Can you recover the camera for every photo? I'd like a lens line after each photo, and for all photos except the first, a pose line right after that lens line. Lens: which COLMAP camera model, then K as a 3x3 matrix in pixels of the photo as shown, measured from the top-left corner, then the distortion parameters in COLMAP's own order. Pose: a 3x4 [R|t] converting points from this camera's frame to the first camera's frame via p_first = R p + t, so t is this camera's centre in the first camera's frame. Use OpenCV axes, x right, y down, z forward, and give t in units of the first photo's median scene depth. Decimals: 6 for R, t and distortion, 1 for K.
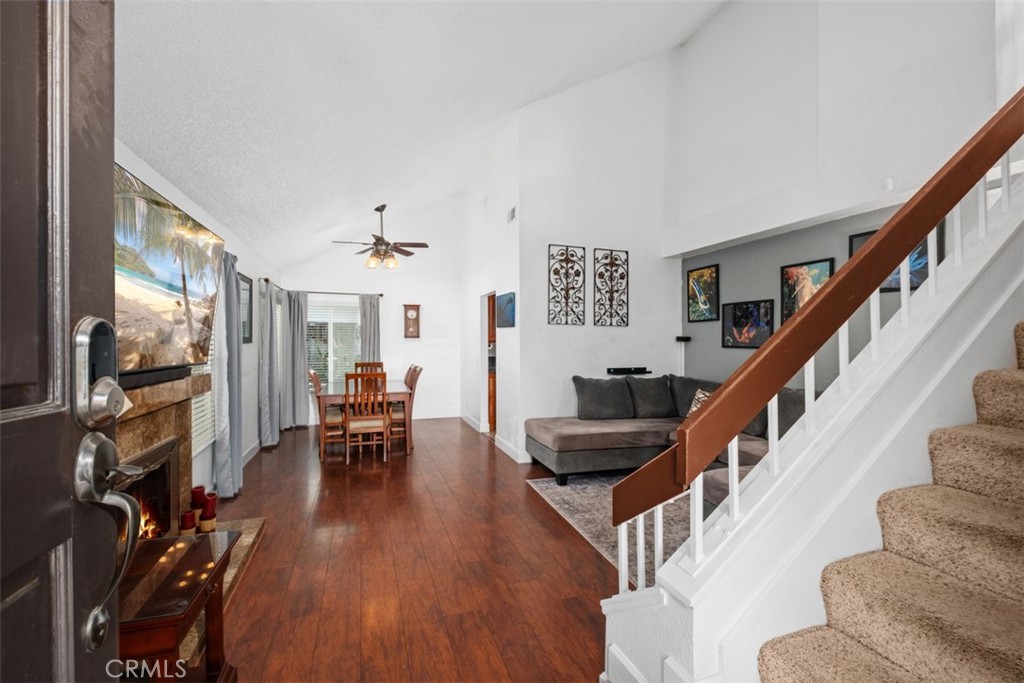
lens RADIAL K [[444.5, 0, 510.2], [0, 444.5, 358.8], [0, 0, 1]] dist [-0.000176, -0.006447]
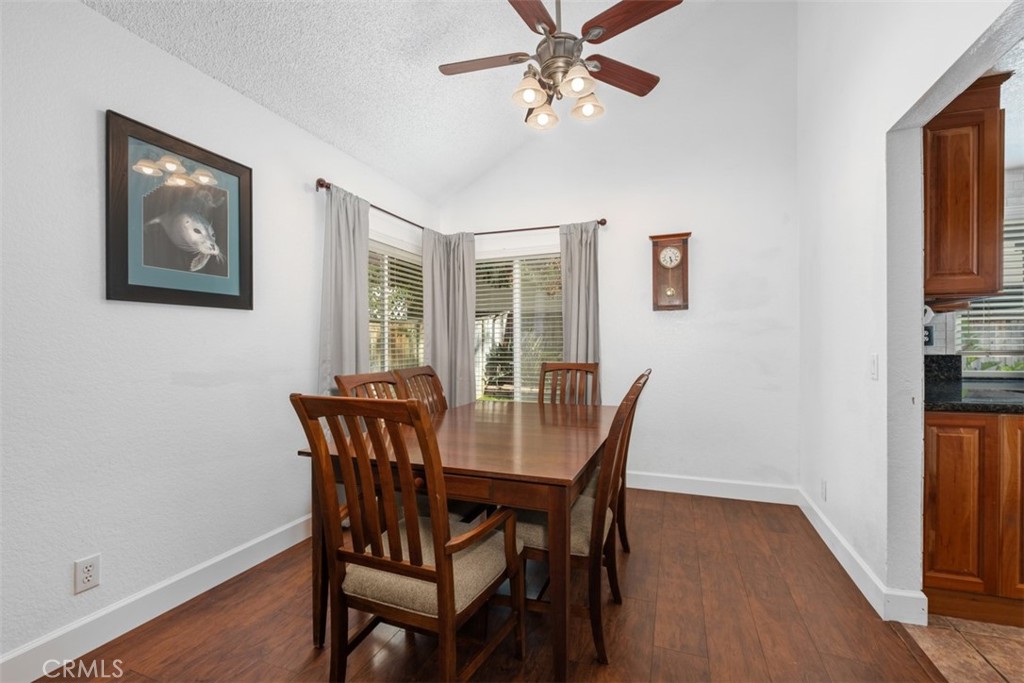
lens RADIAL K [[447.9, 0, 510.1], [0, 447.9, 344.1], [0, 0, 1]] dist [-0.002474, -0.000620]
pose [[0.774798, -0.006626, -0.632175, -0.096094], [-0.019526, 0.999217, -0.034405, 0.007154], [0.631908, 0.039000, 0.774062, 0.838500]]
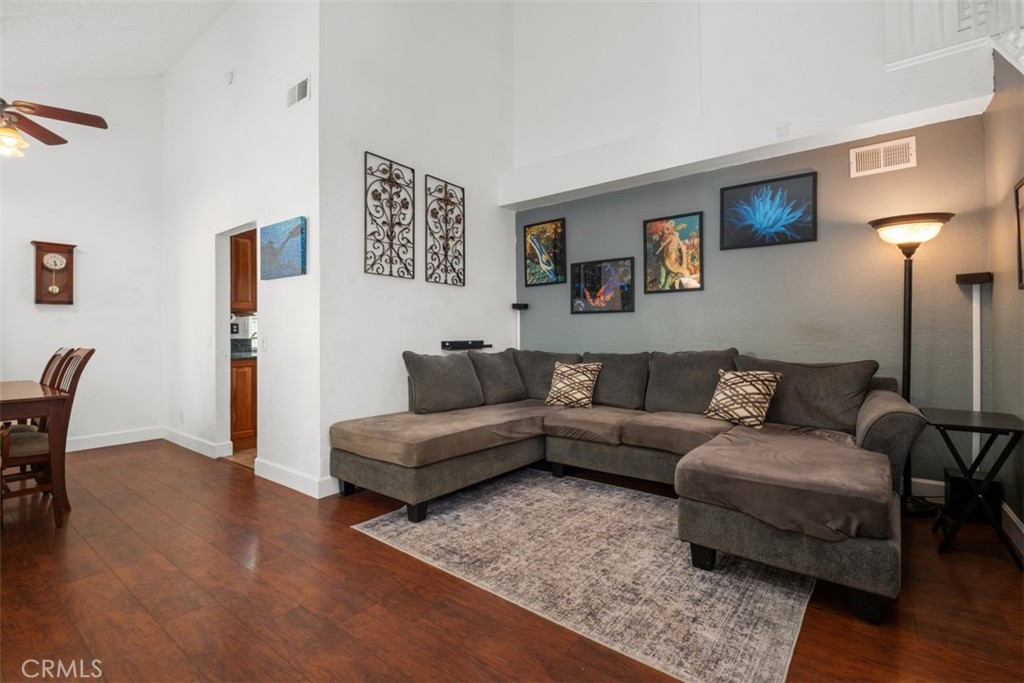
lens RADIAL K [[454.6, 0, 529.0], [0, 454.6, 335.7], [0, 0, 1]] dist [0.002397, -0.006174]
pose [[0.814245, -0.006774, 0.580482, -0.104056], [0.031581, 0.998968, -0.032641, 0.042453], [-0.579662, 0.044910, 0.813619, 0.317178]]
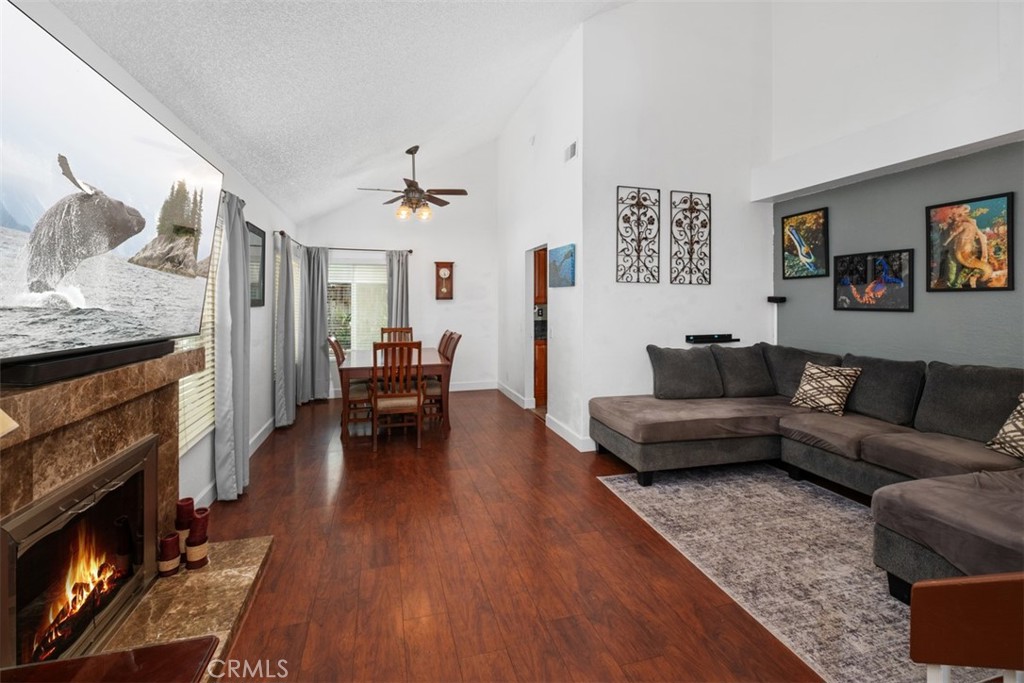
lens RADIAL K [[457.6, 0, 515.6], [0, 457.6, 310.2], [0, 0, 1]] dist [0.001485, -0.007253]
pose [[0.999292, -0.003005, -0.037511, -0.068527], [0.002147, 0.999736, -0.022888, -0.007110], [0.037569, 0.022791, 0.999034, 0.144085]]
